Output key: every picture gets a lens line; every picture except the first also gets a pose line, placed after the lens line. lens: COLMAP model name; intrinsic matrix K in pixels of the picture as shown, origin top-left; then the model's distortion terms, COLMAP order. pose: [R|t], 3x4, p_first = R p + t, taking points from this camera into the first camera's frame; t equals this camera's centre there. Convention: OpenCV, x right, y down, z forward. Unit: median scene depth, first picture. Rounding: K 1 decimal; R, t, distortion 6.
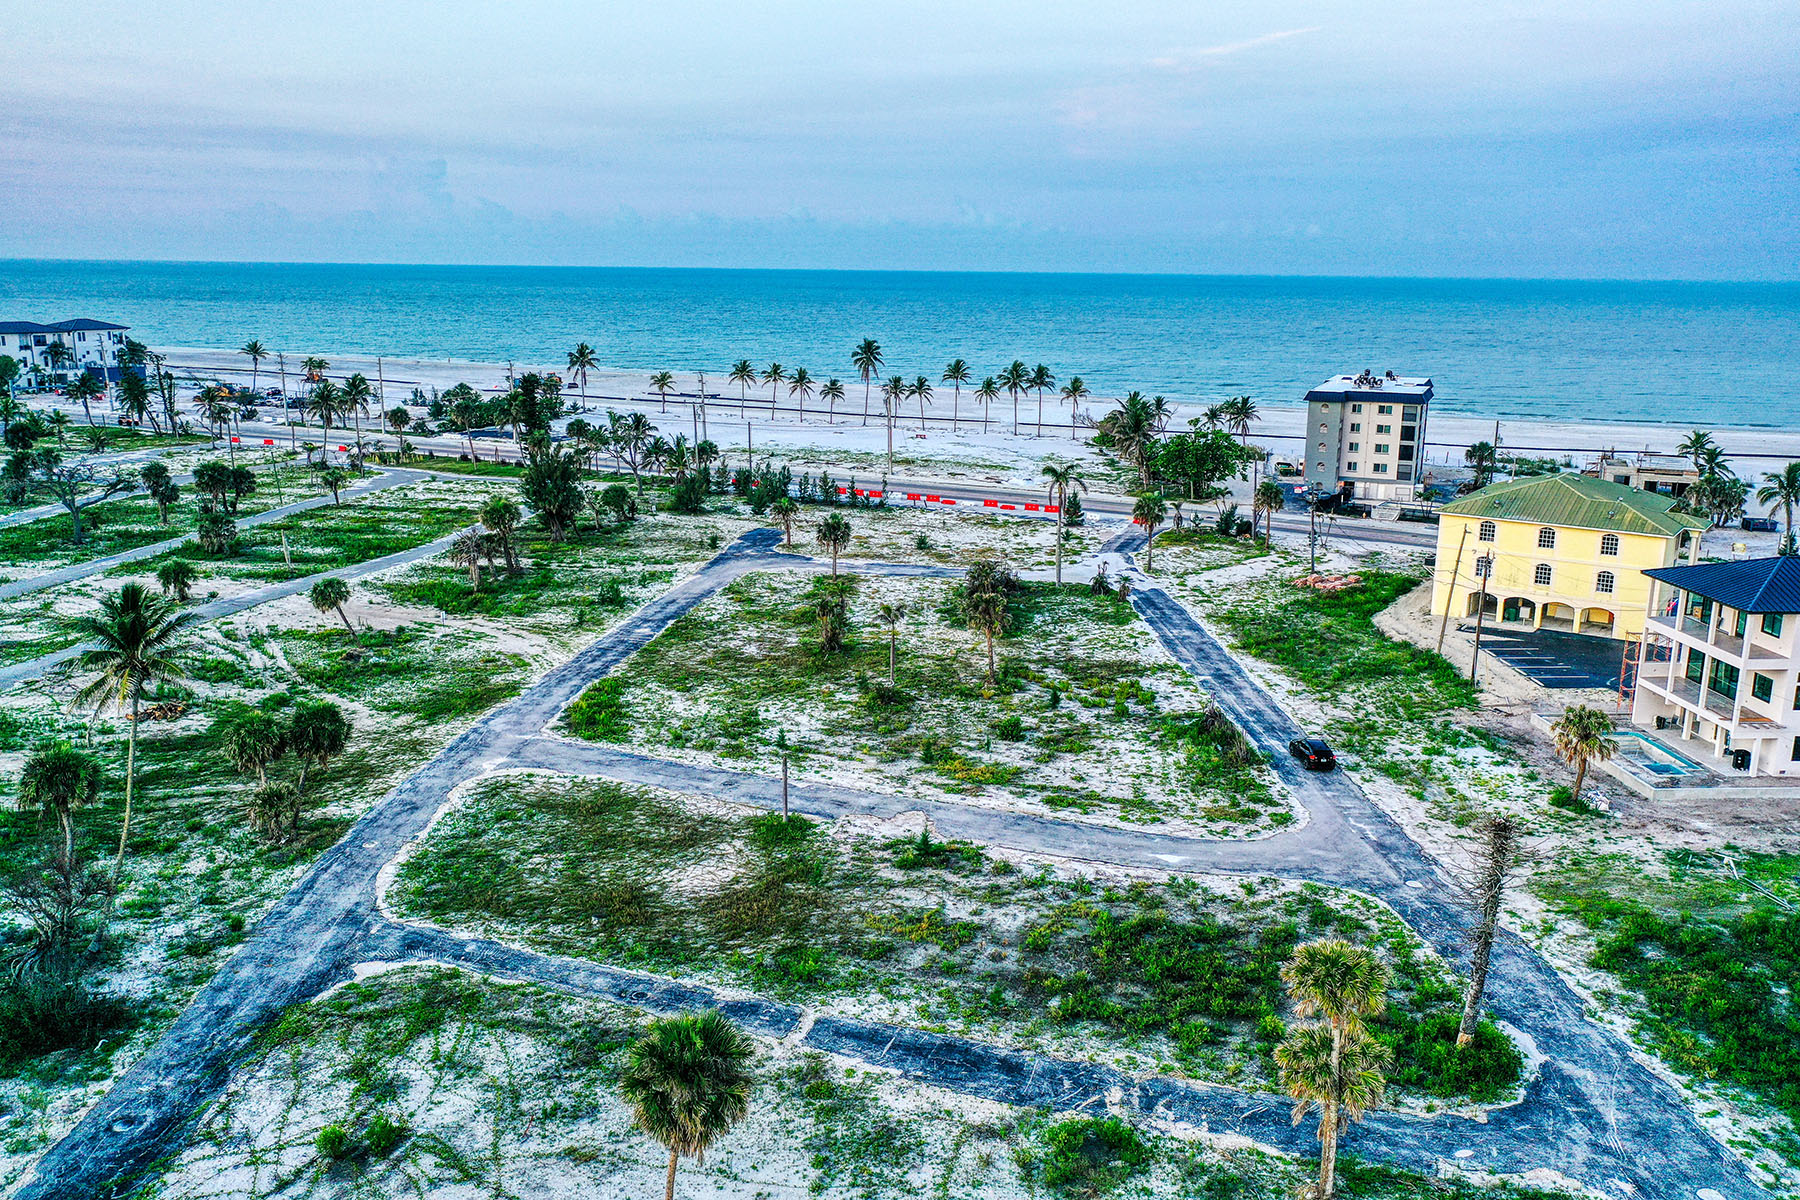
lens RADIAL K [[1423.7, 0, 897.5], [0, 1423.7, 601.6], [0, 0, 1]] dist [0.007416, -0.012122]
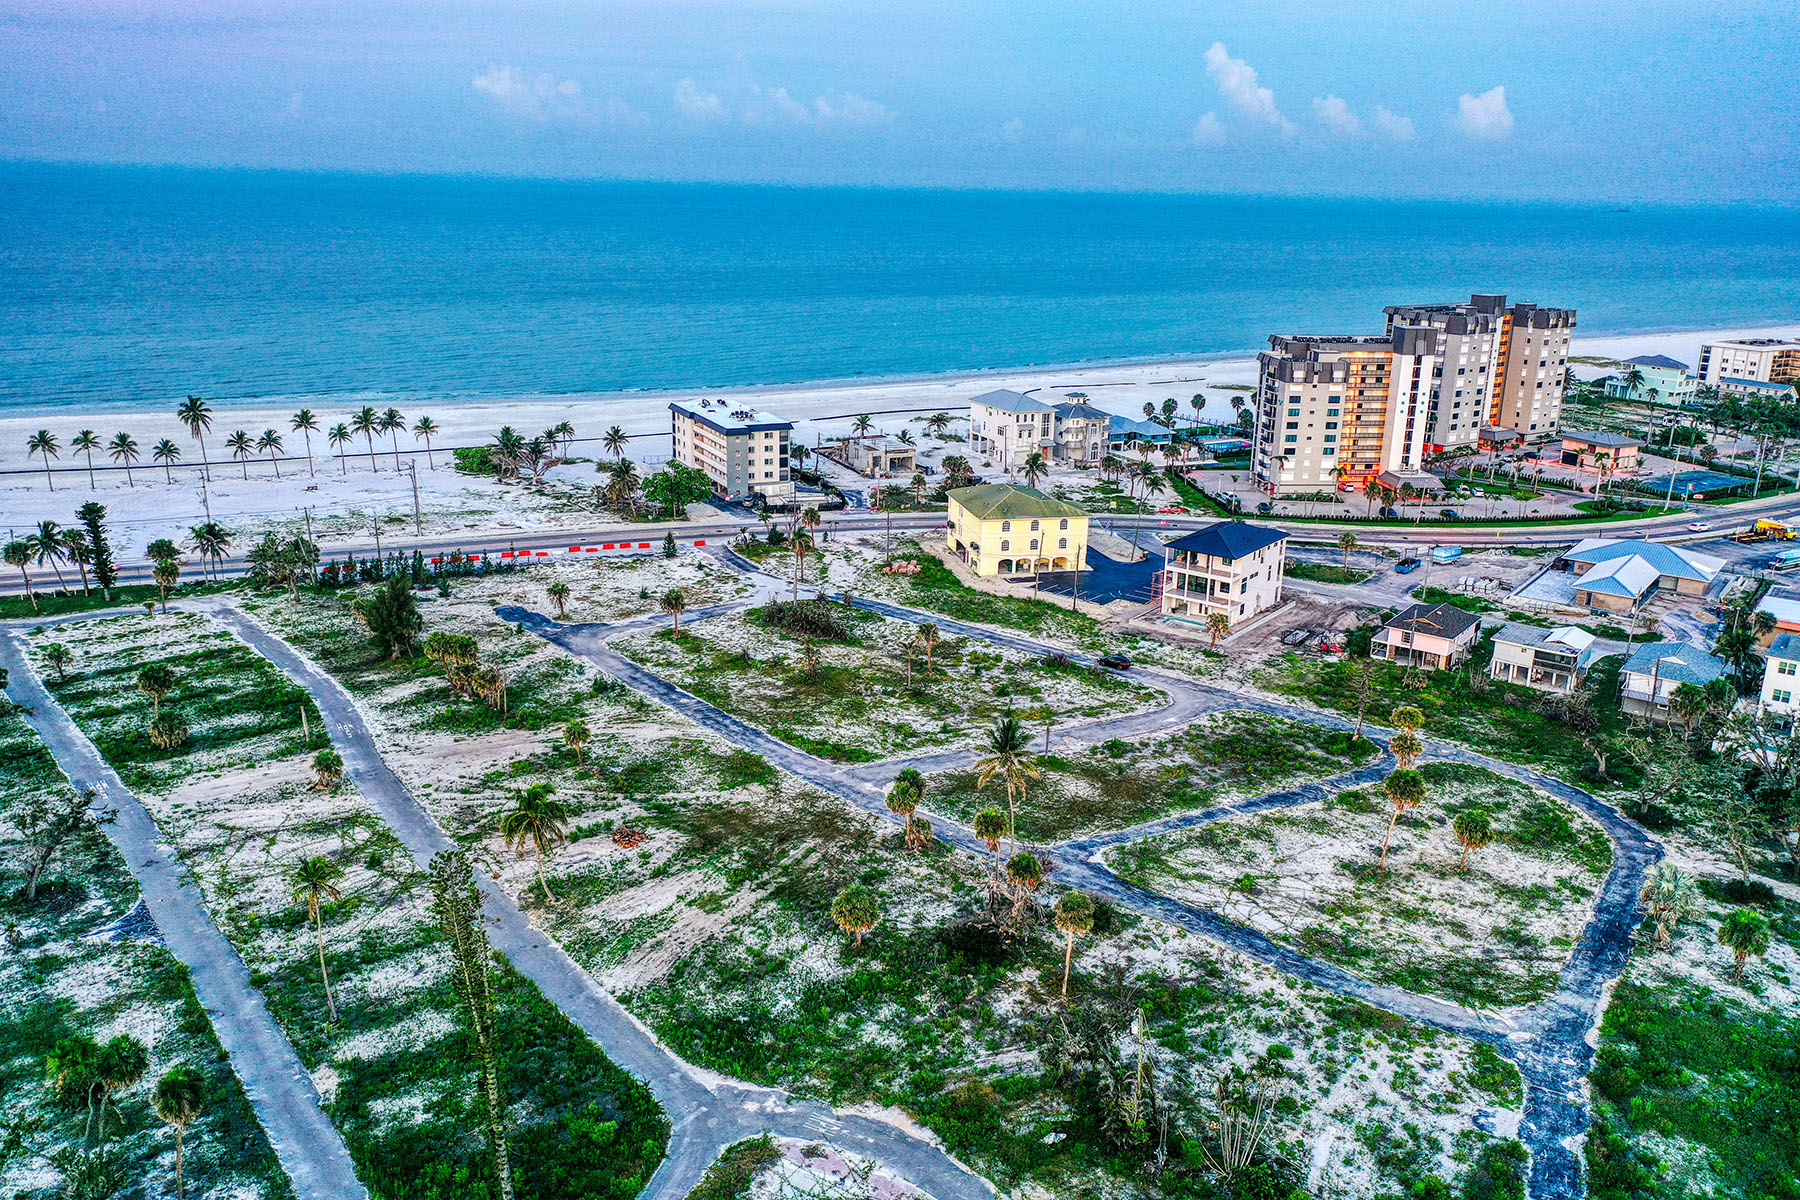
lens RADIAL K [[1423.7, 0, 900.1], [0, 1423.7, 604.0], [0, 0, 1]] dist [0.007416, -0.012122]
pose [[0.646444, -0.217211, 0.731388, -1.262013], [0.158609, 0.975935, 0.149650, -0.301684], [-0.746293, 0.019264, 0.665339, -0.139902]]
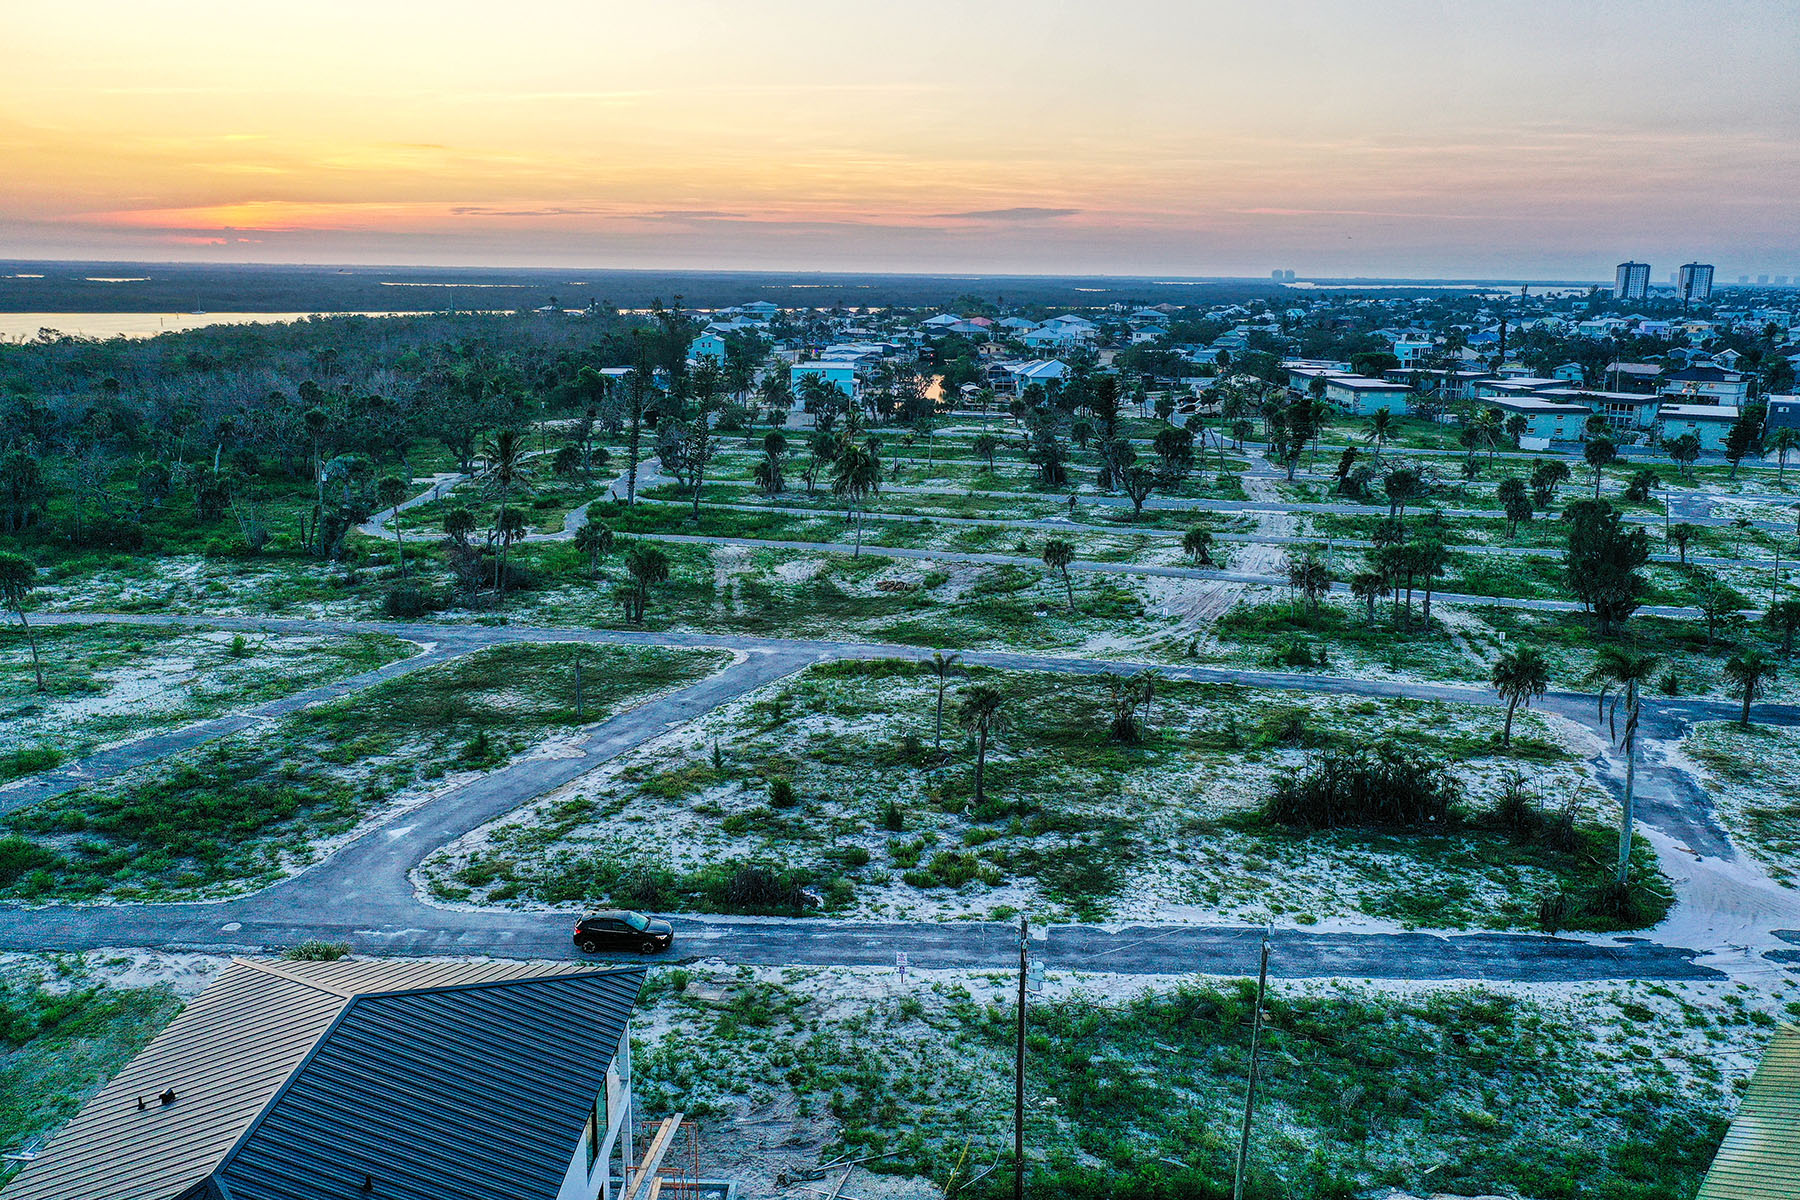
lens RADIAL K [[1423.7, 0, 903.6], [0, 1423.7, 588.8], [0, 0, 1]] dist [0.007416, -0.012122]
pose [[-0.069601, 0.203645, -0.976568, 0.837957], [-0.241961, 0.946264, 0.214570, -0.216939], [0.967787, 0.251225, -0.016587, 0.981020]]
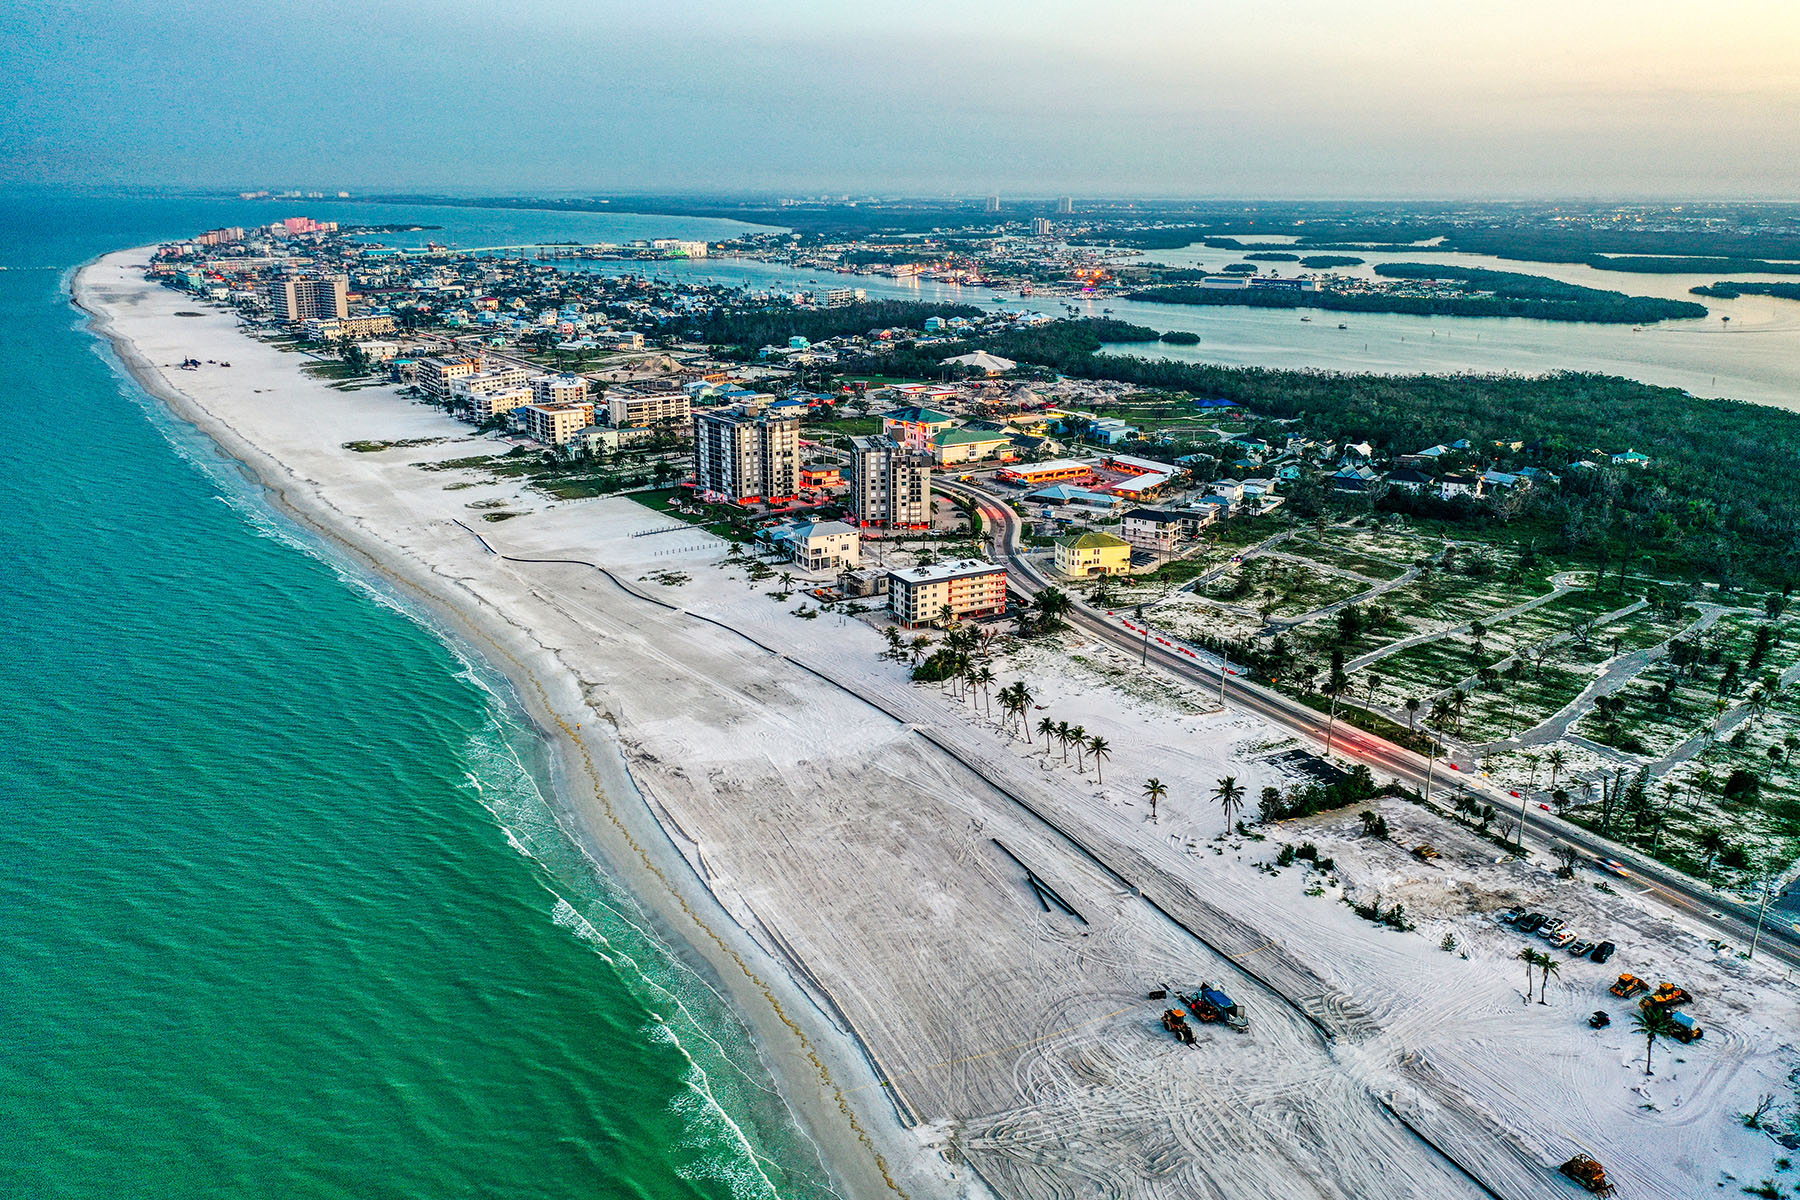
lens RADIAL K [[1423.7, 0, 905.5], [0, 1423.7, 589.3], [0, 0, 1]] dist [0.007416, -0.012122]
pose [[-0.799128, -0.180184, 0.573523, -1.631383], [0.124871, 0.883464, 0.451550, -2.138993], [-0.588049, 0.432463, -0.683501, 4.906193]]
